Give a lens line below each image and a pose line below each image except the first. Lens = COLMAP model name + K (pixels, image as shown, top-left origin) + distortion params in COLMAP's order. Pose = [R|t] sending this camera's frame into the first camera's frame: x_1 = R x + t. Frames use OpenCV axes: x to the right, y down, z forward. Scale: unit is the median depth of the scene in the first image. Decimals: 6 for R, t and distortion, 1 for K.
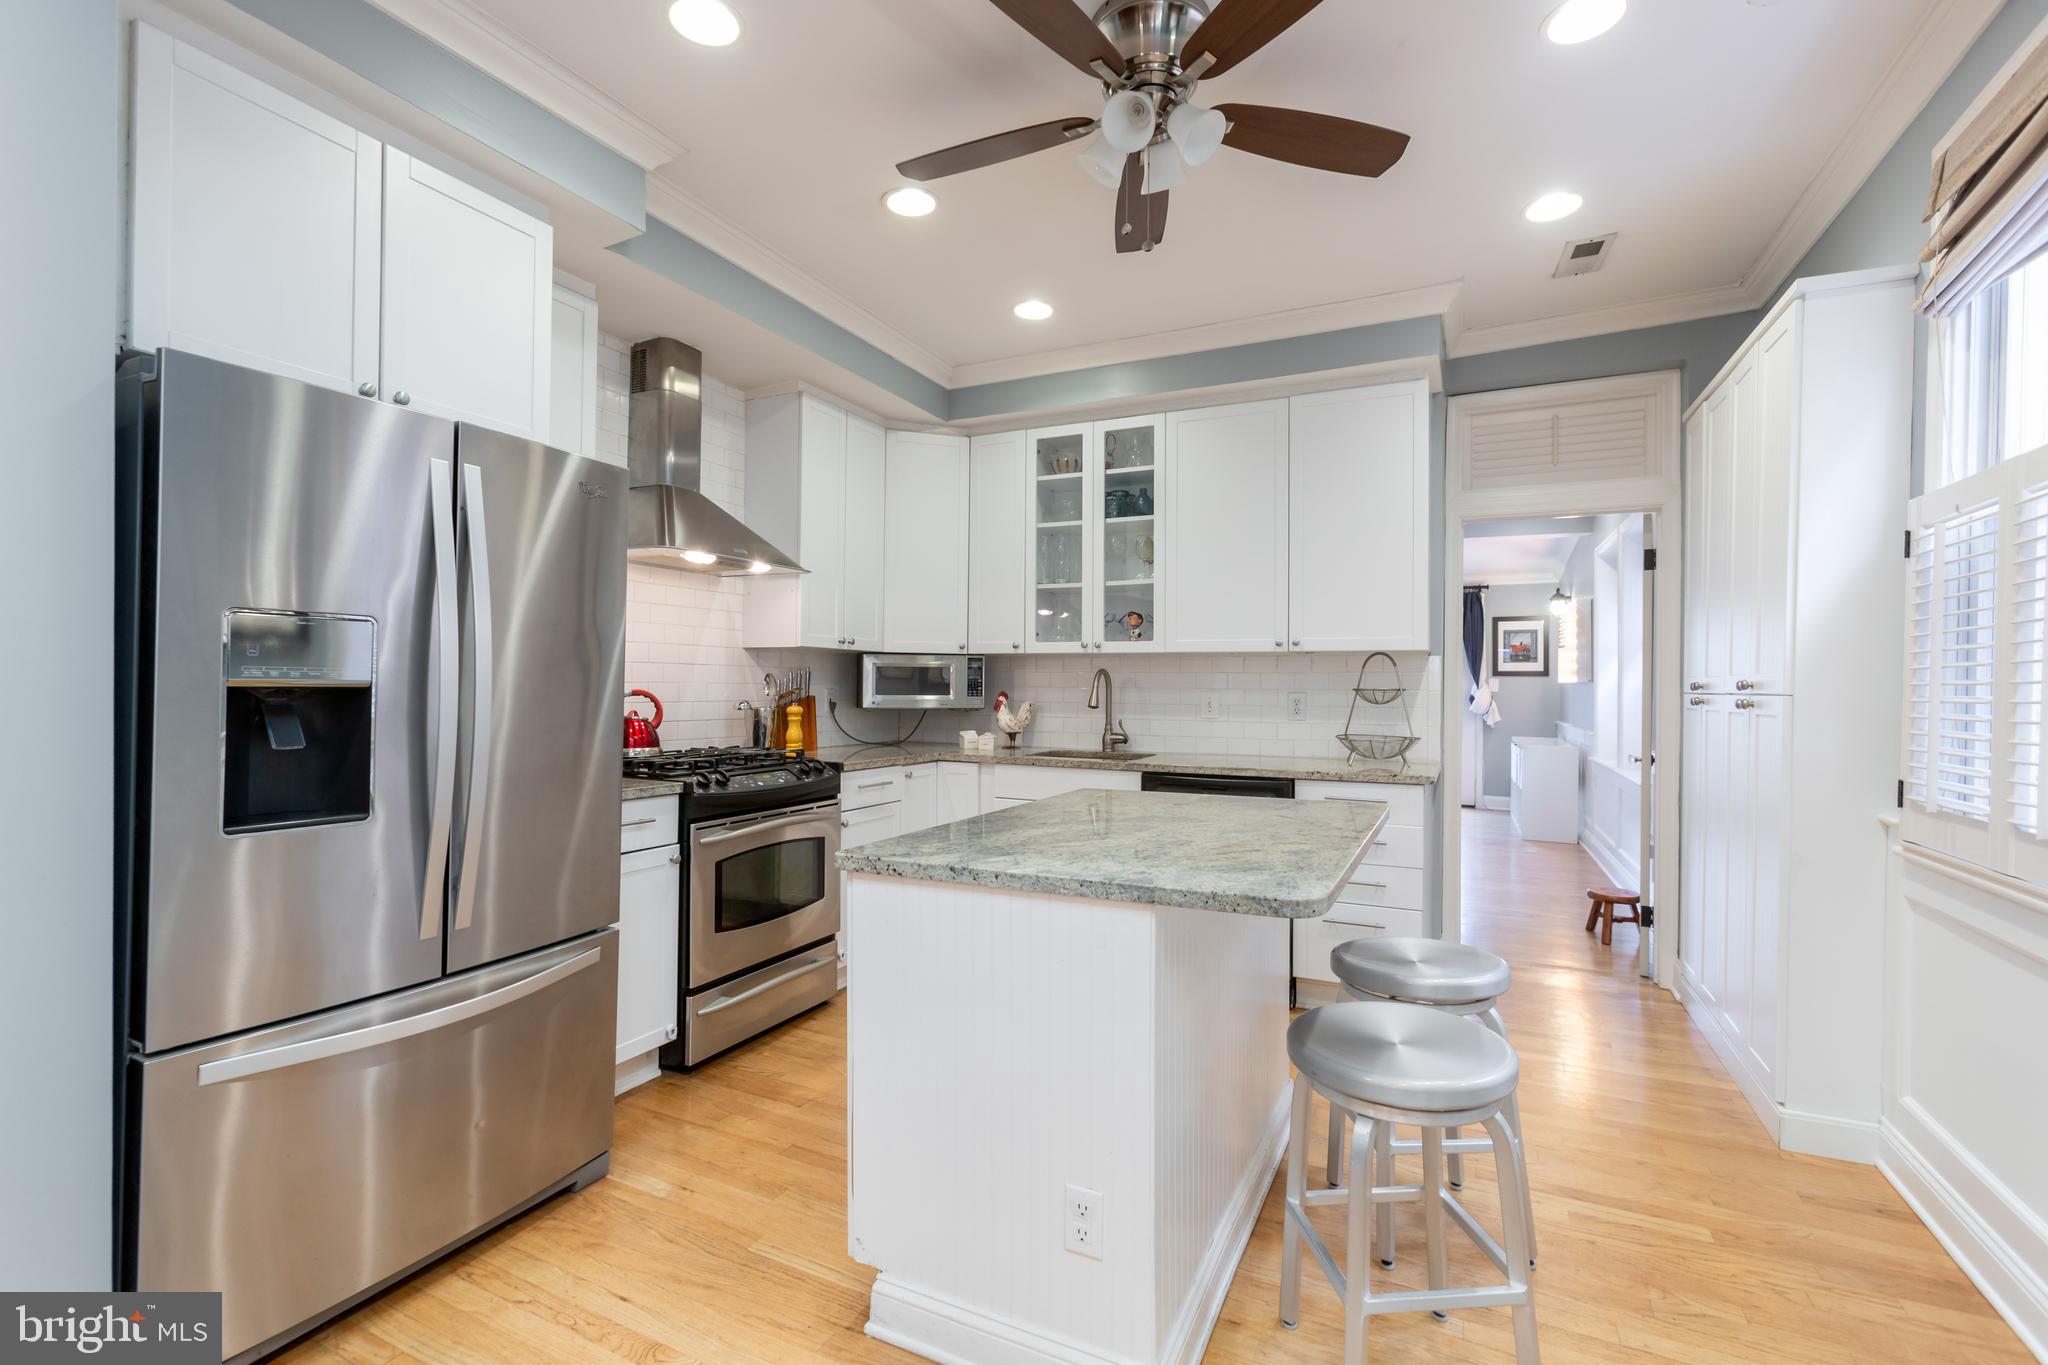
lens RADIAL K [[924.1, 0, 1014.0], [0, 924.1, 694.8], [0, 0, 1]] dist [-0.001337, 0.000470]
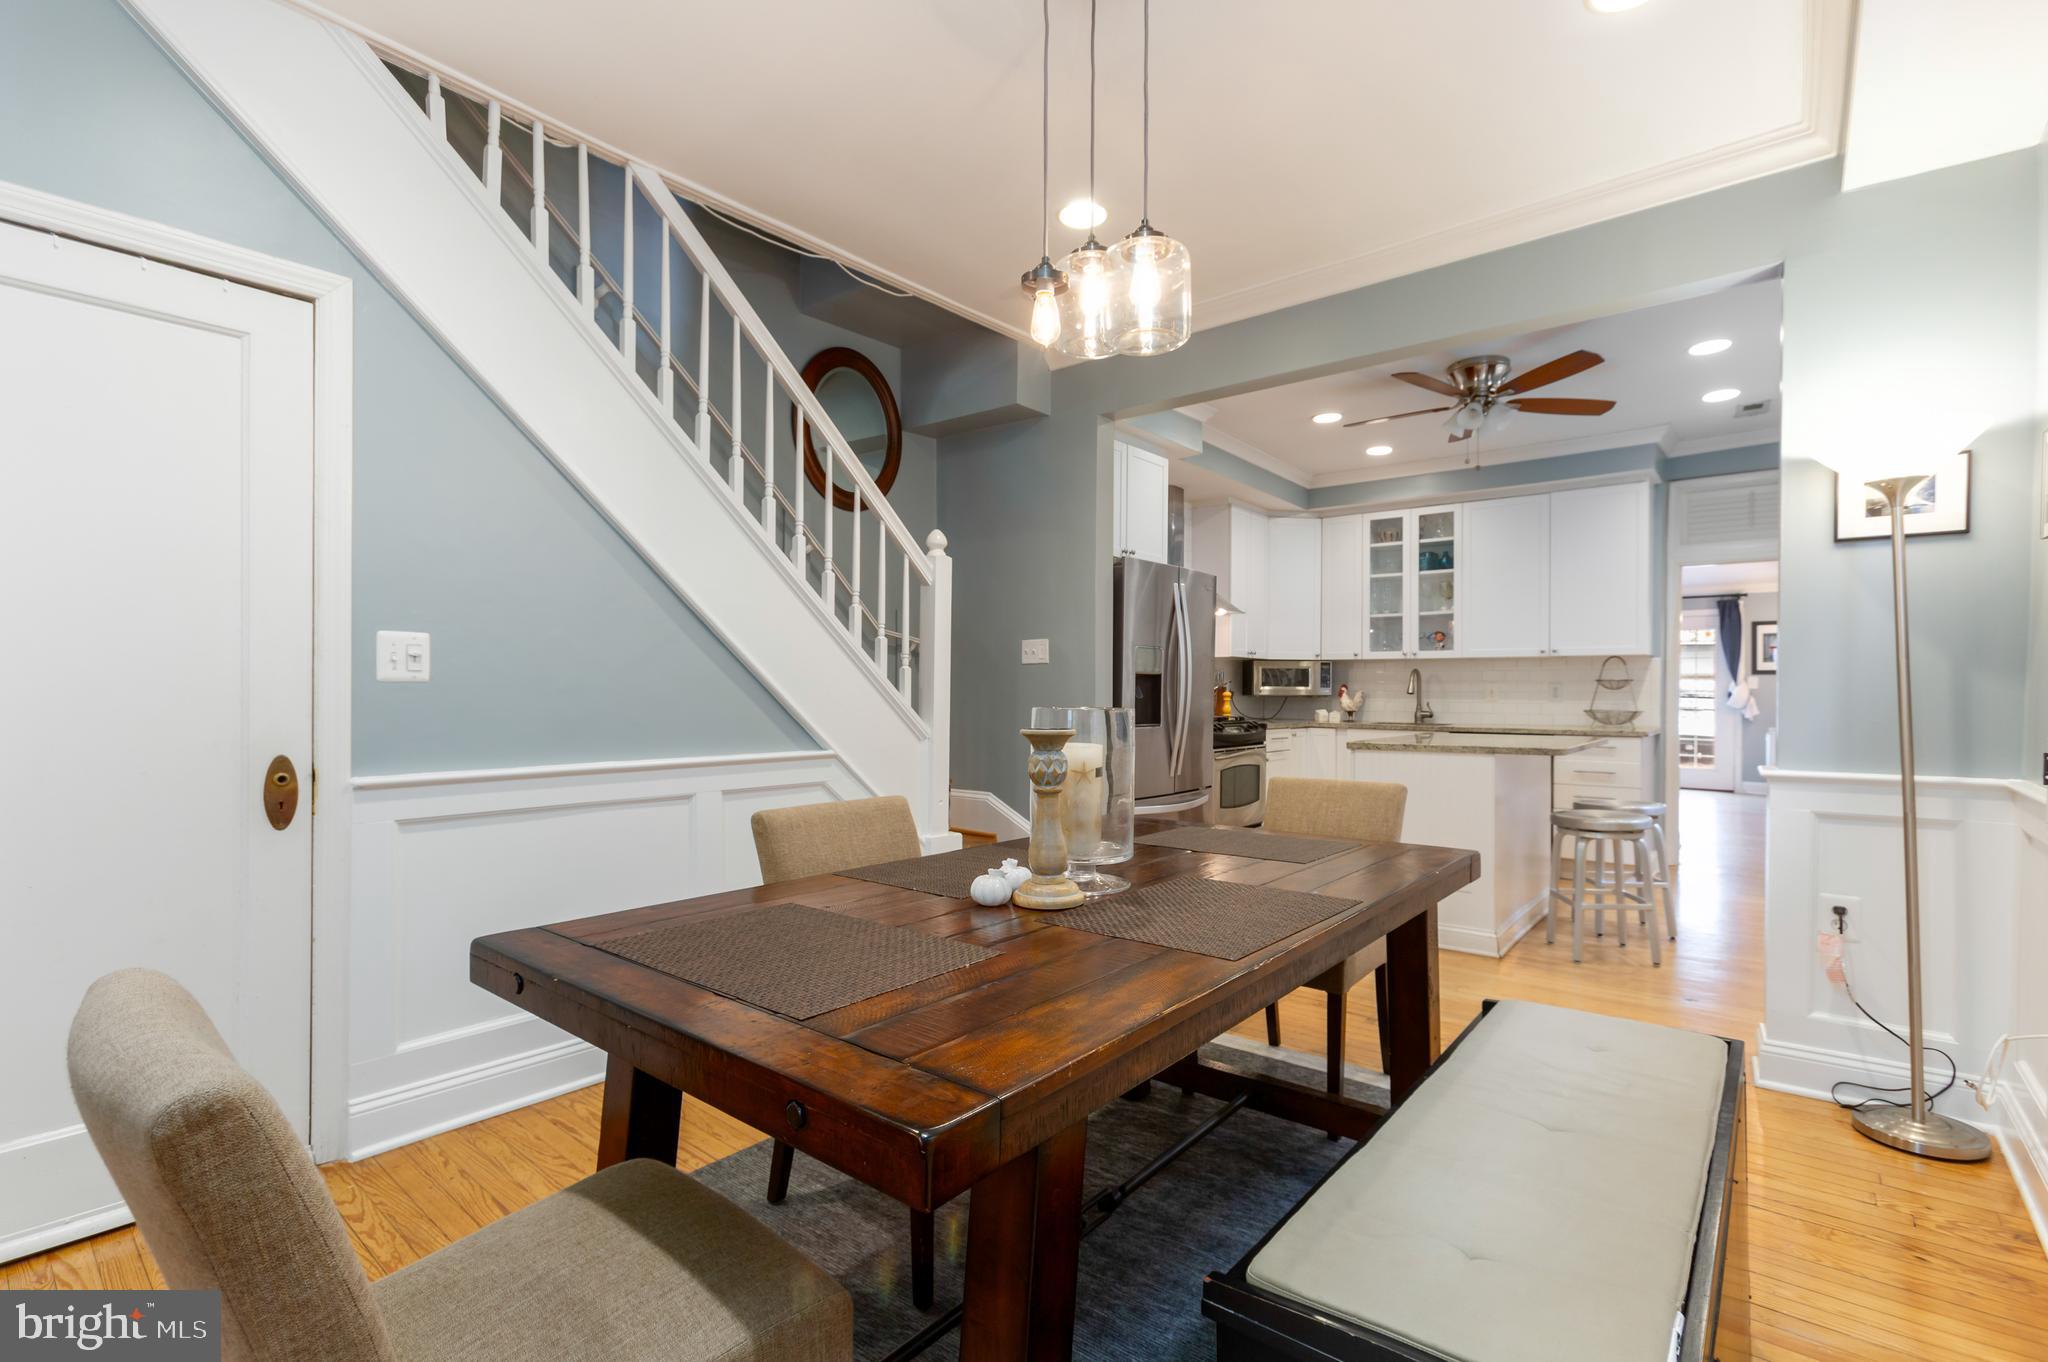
lens RADIAL K [[924.1, 0, 1031.9], [0, 924.1, 693.9], [0, 0, 1]] dist [-0.001337, 0.000470]
pose [[0.975237, -0.000217, -0.221162, -0.187457], [-0.001022, 0.999984, -0.005489, 0.022677], [0.221160, 0.005579, 0.975222, -0.634826]]
